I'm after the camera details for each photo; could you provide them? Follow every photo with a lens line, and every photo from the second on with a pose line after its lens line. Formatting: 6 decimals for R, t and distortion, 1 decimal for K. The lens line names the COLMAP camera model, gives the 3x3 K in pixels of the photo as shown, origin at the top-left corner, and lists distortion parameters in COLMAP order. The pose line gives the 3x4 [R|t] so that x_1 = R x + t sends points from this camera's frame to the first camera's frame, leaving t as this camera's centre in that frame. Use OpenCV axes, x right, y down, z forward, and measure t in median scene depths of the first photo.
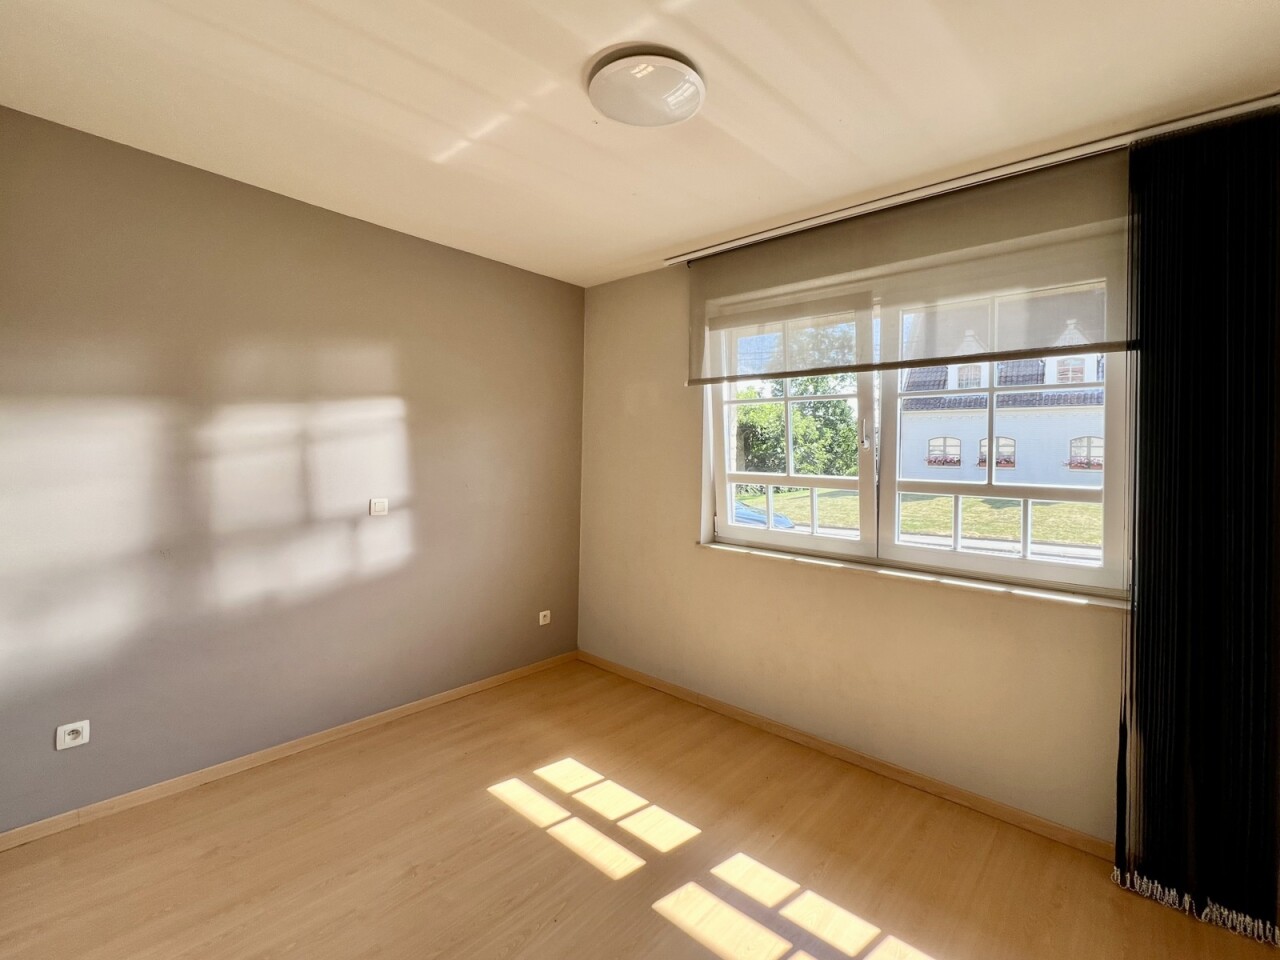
lens RADIAL K [[512.9, 0, 640.0], [0, 512.9, 480.0], [0, 0, 1]] dist [-0.000966, 0.000940]
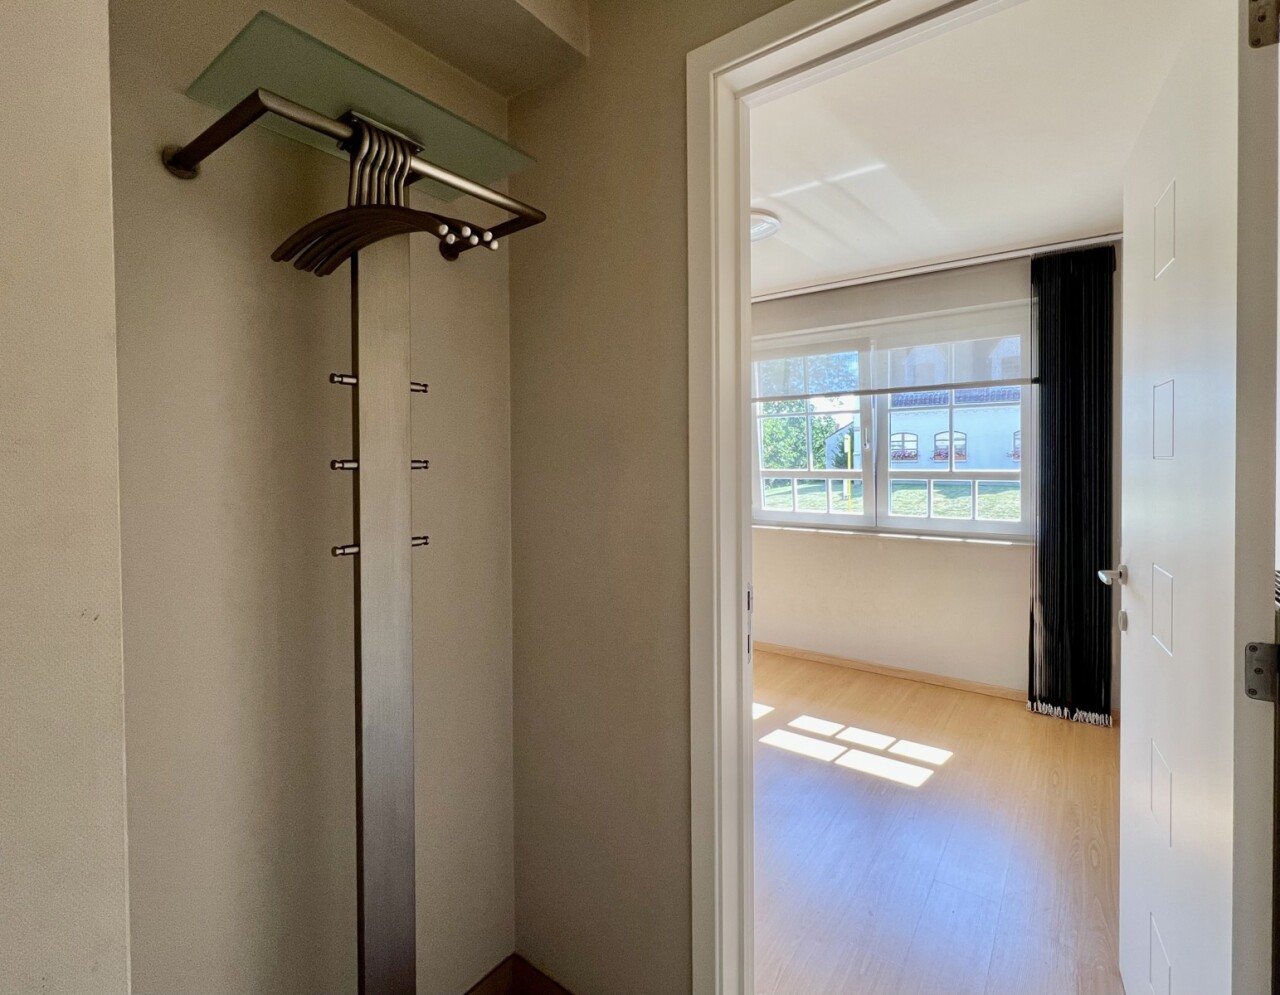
lens RADIAL K [[538.3, 0, 645.0], [0, 538.3, 500.2], [0, 0, 1]] dist [-0.001203, -0.000375]
pose [[0.995017, -0.037816, 0.092255, -0.306906], [0.035070, 0.998897, 0.031207, 0.010616], [-0.093333, -0.027816, 0.995246, -0.415664]]
